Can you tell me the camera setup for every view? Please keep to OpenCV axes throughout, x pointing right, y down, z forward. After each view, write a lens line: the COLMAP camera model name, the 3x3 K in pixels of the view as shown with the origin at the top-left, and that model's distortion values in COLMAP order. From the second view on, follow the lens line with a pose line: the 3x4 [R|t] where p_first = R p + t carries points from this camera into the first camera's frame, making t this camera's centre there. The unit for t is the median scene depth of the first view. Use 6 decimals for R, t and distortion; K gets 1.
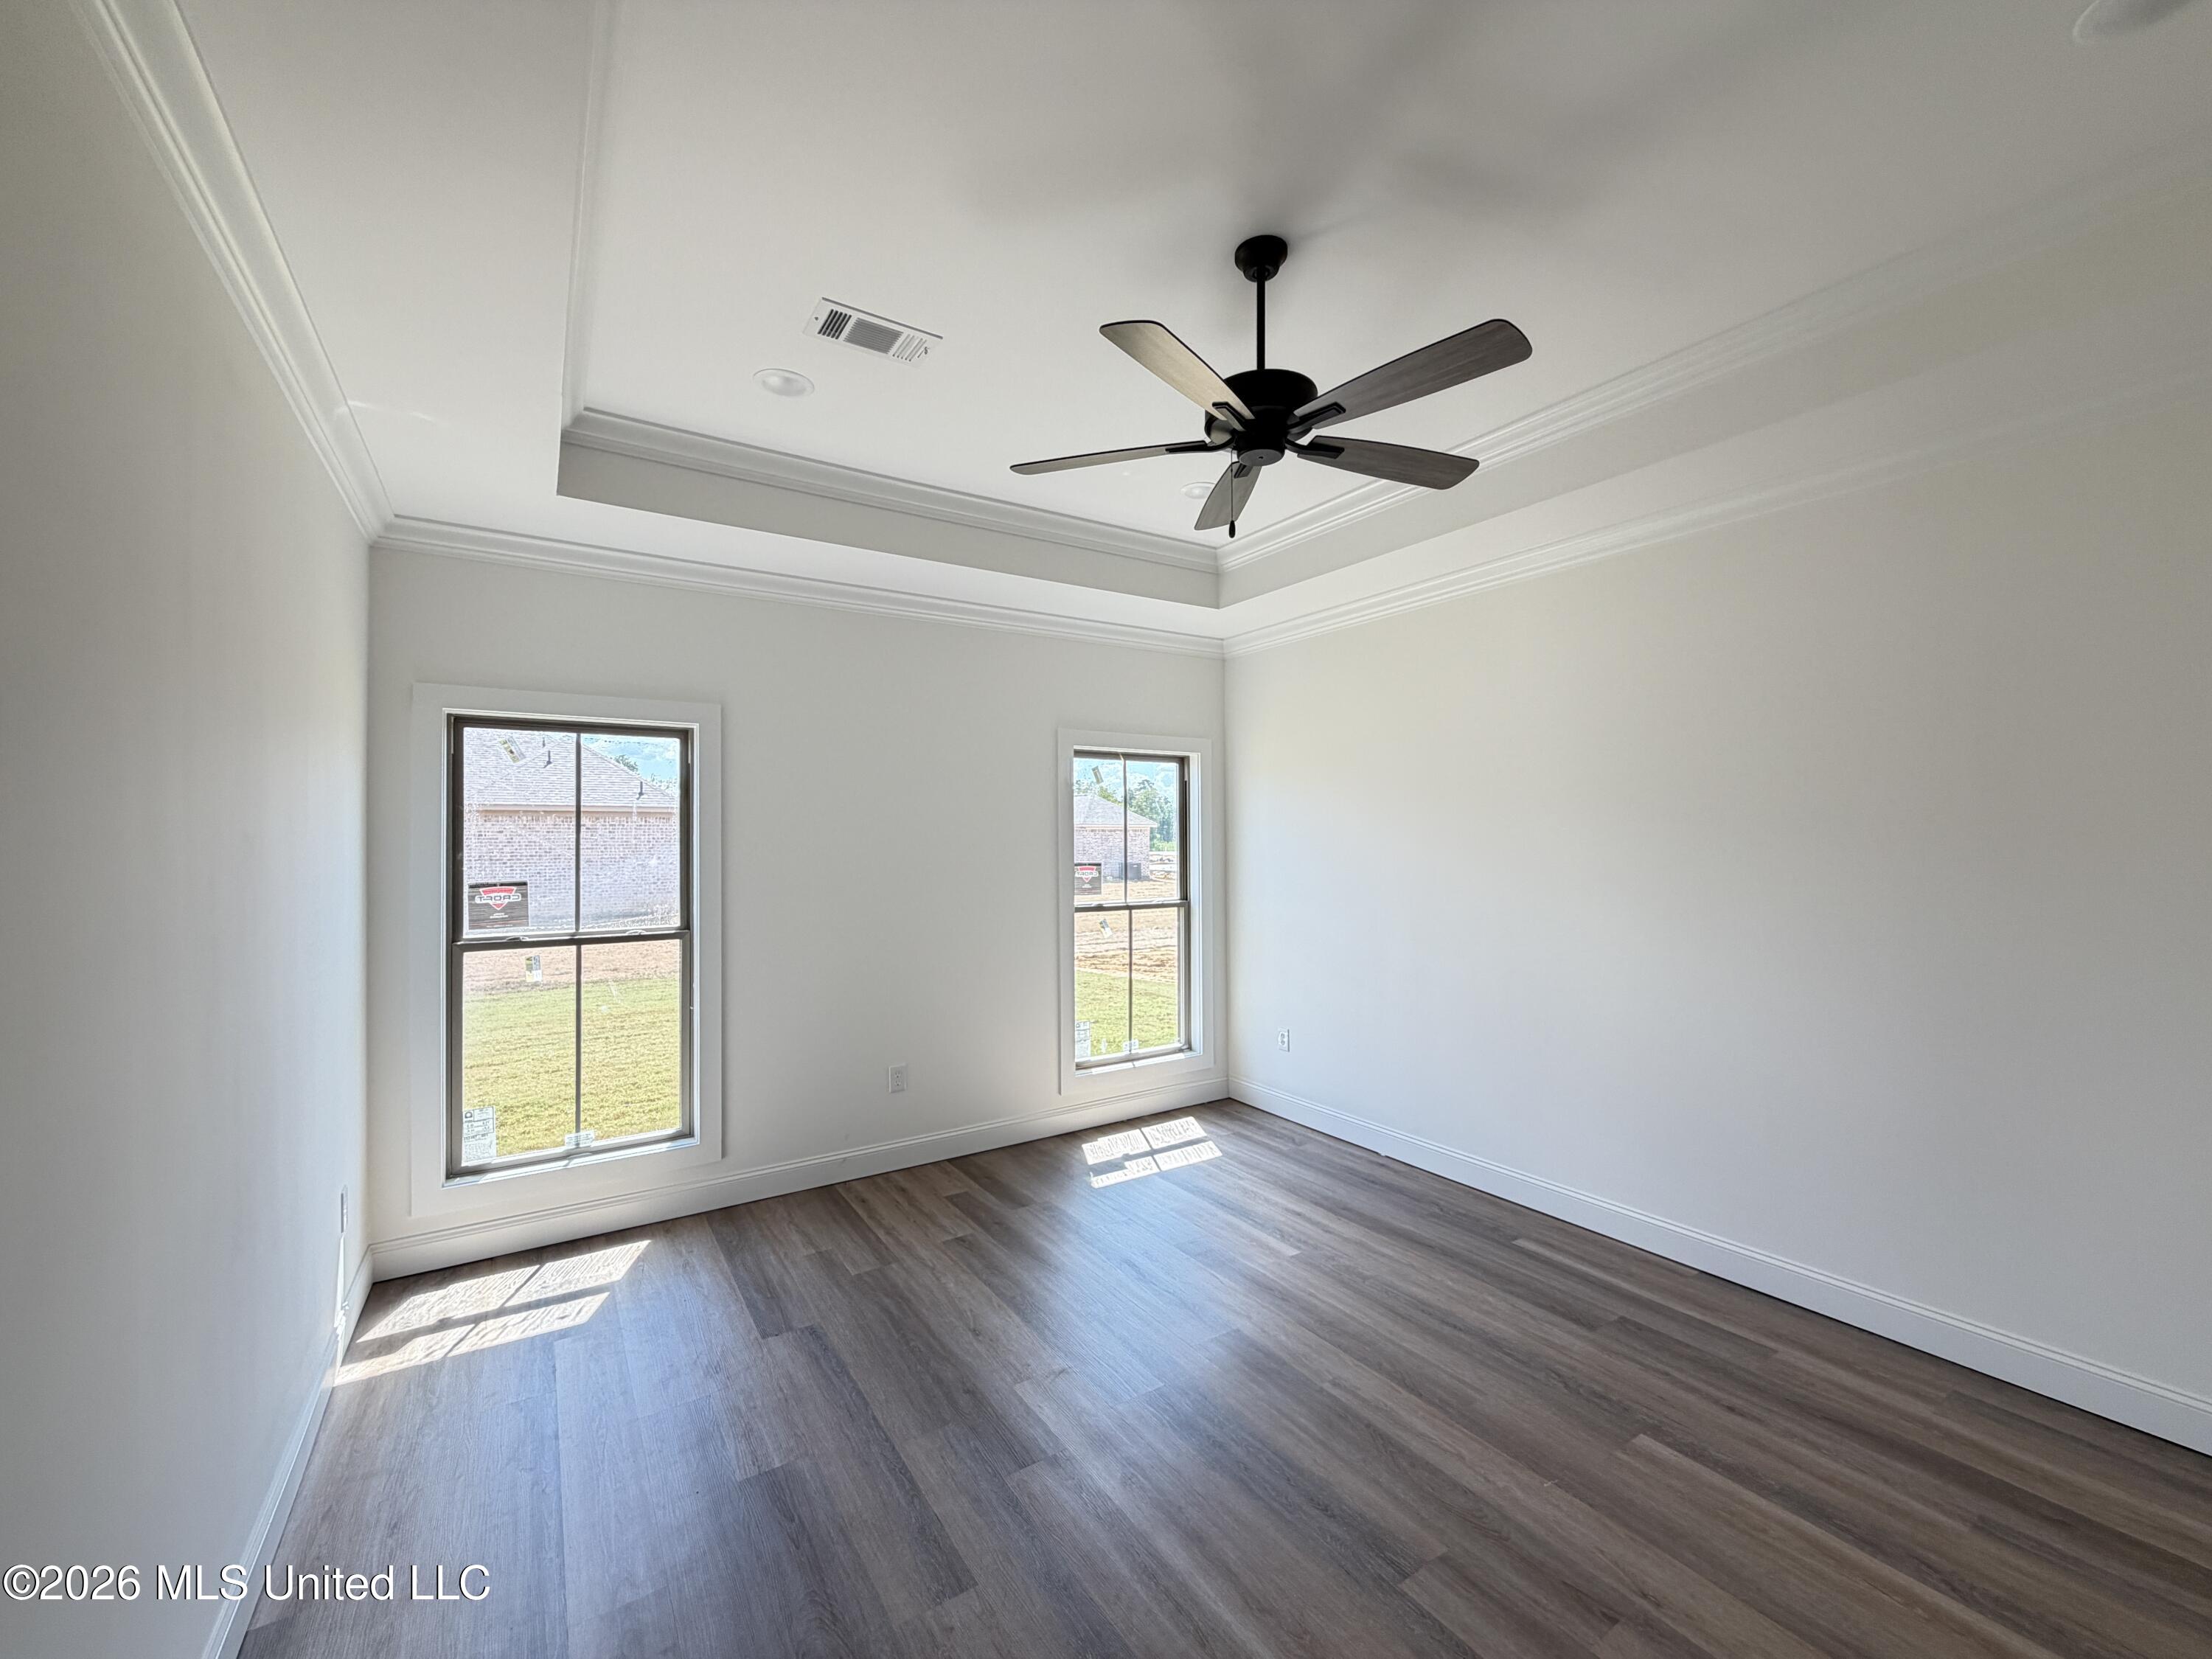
lens RADIAL K [[890.6, 0, 1116.7], [0, 890.6, 823.4], [0, 0, 1]] dist [0.000339, 0.001335]
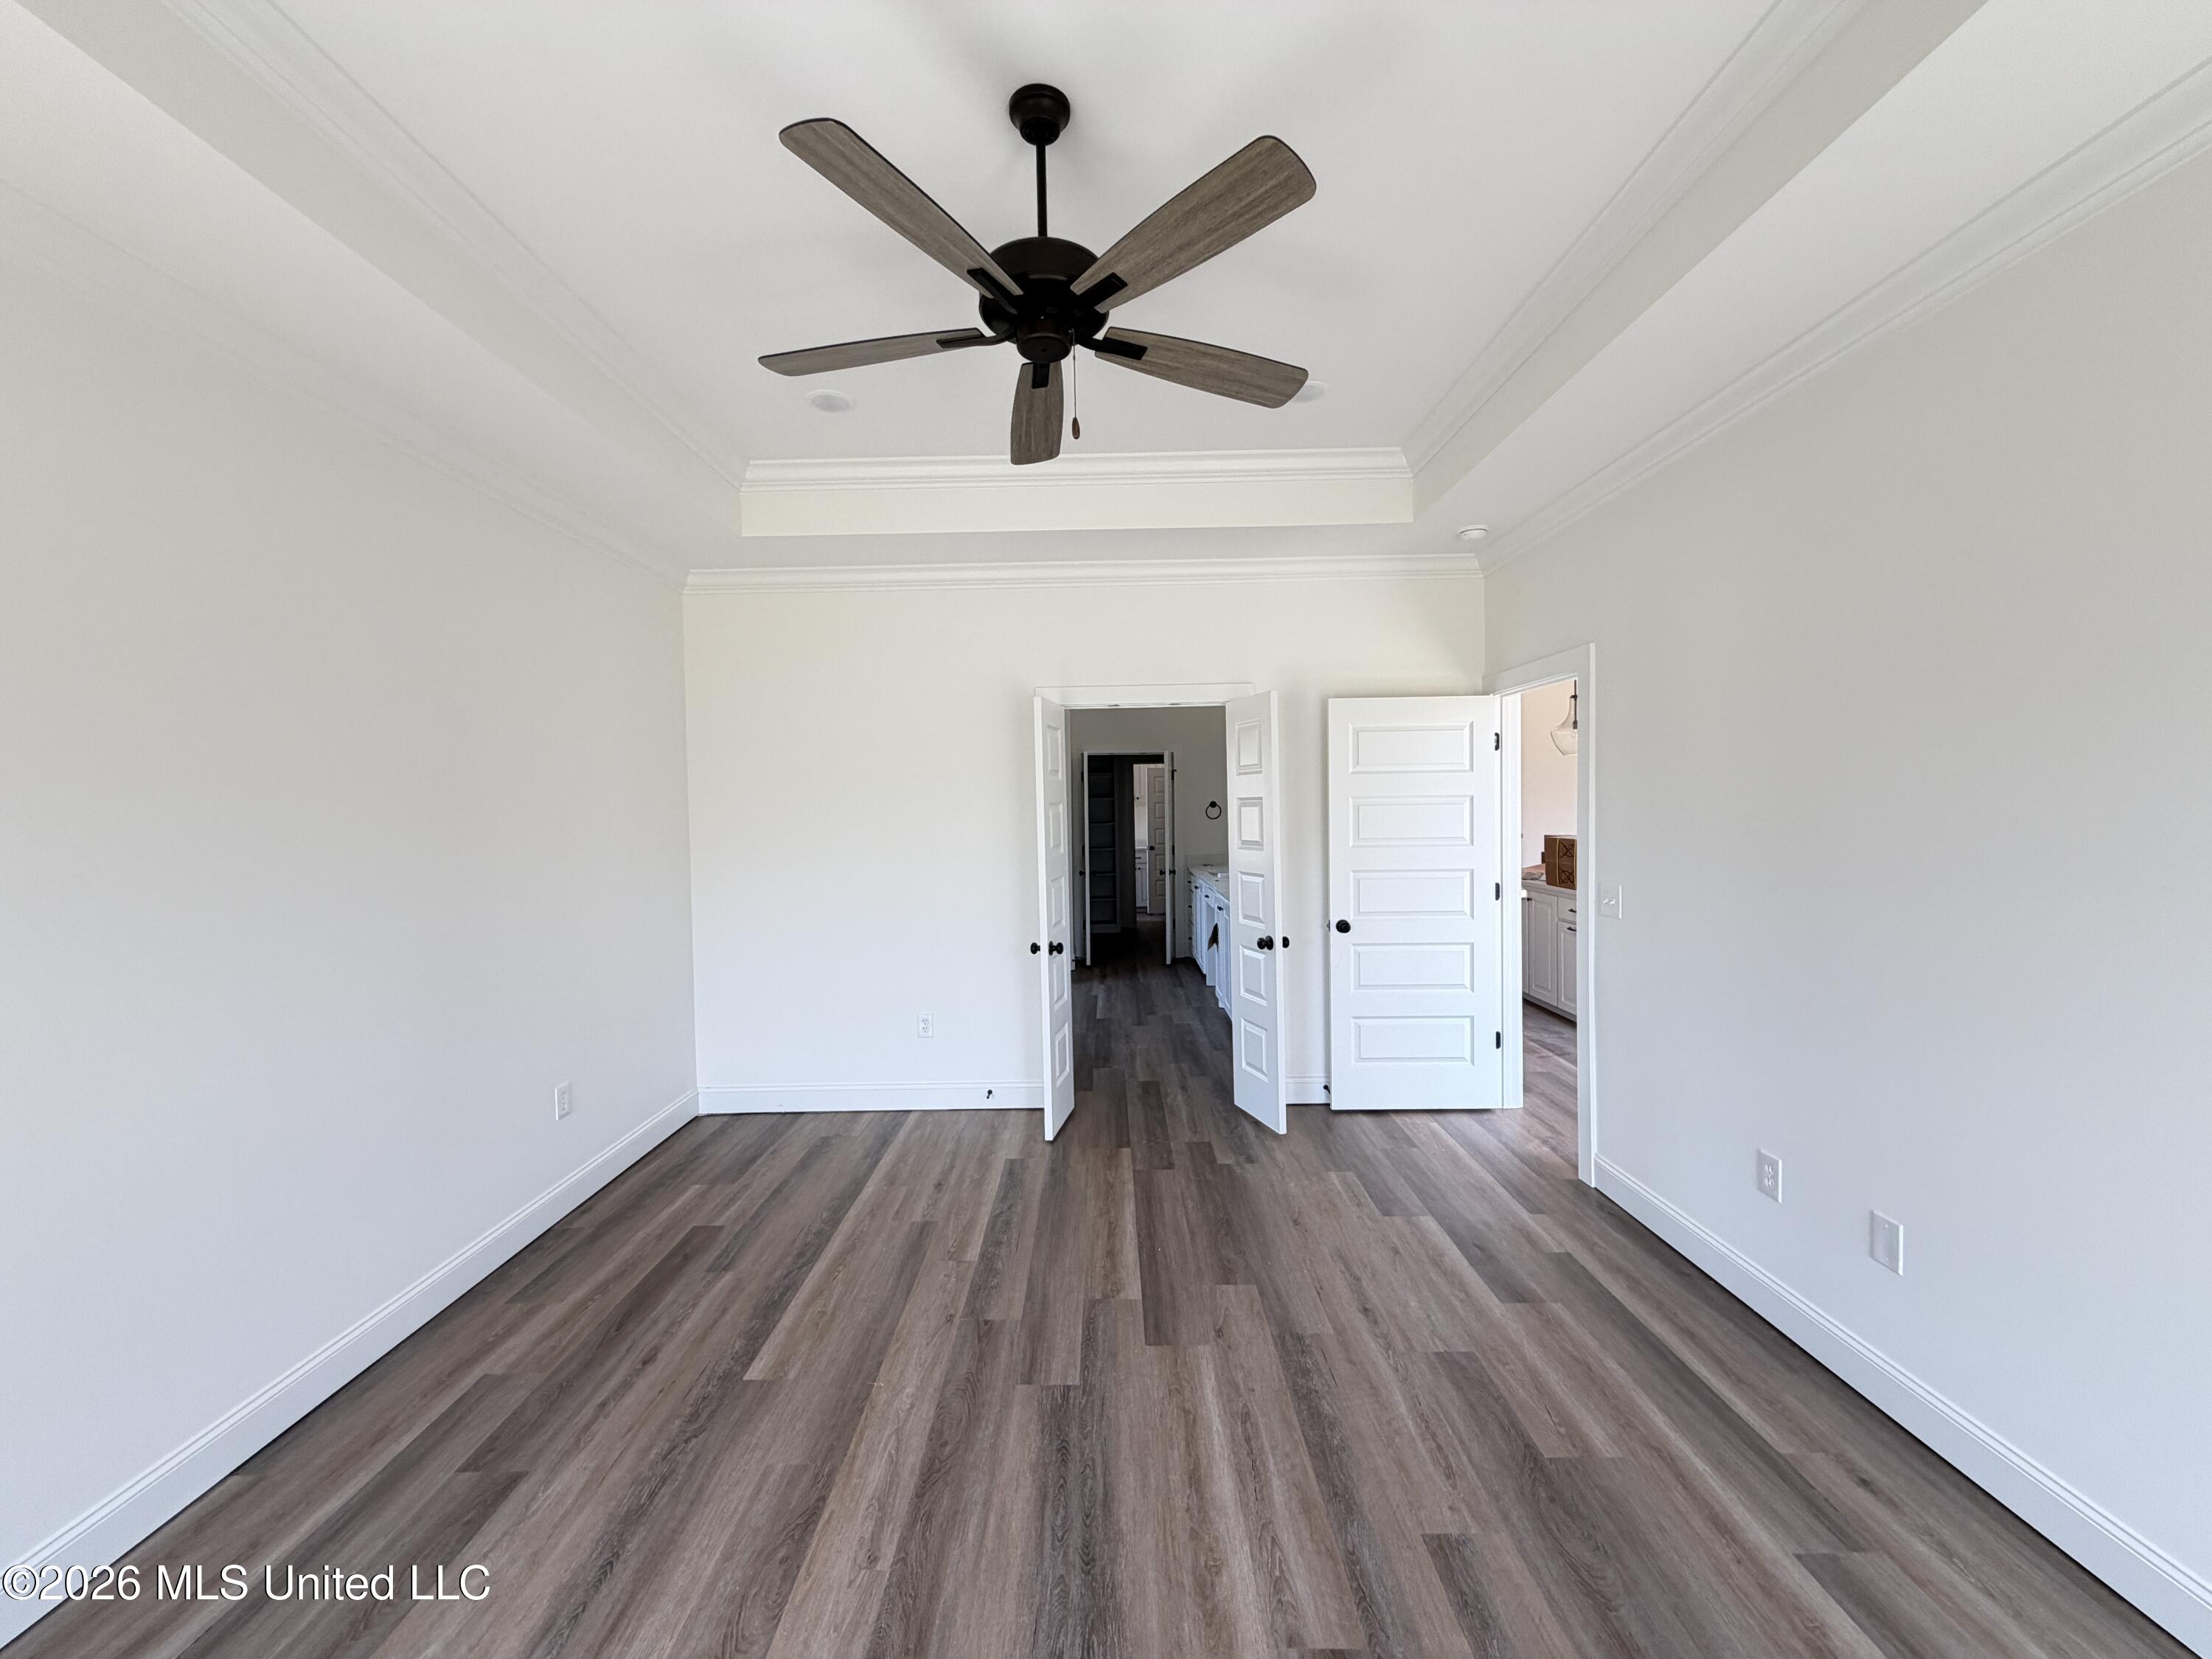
lens RADIAL K [[890.6, 0, 1104.4], [0, 890.6, 831.7], [0, 0, 1]] dist [0.000339, 0.001335]
pose [[-0.831405, 0.007075, 0.555621, -0.342122], [0.018321, 0.999724, 0.014685, 0.043065], [-0.555364, 0.022389, -0.831306, 1.634182]]
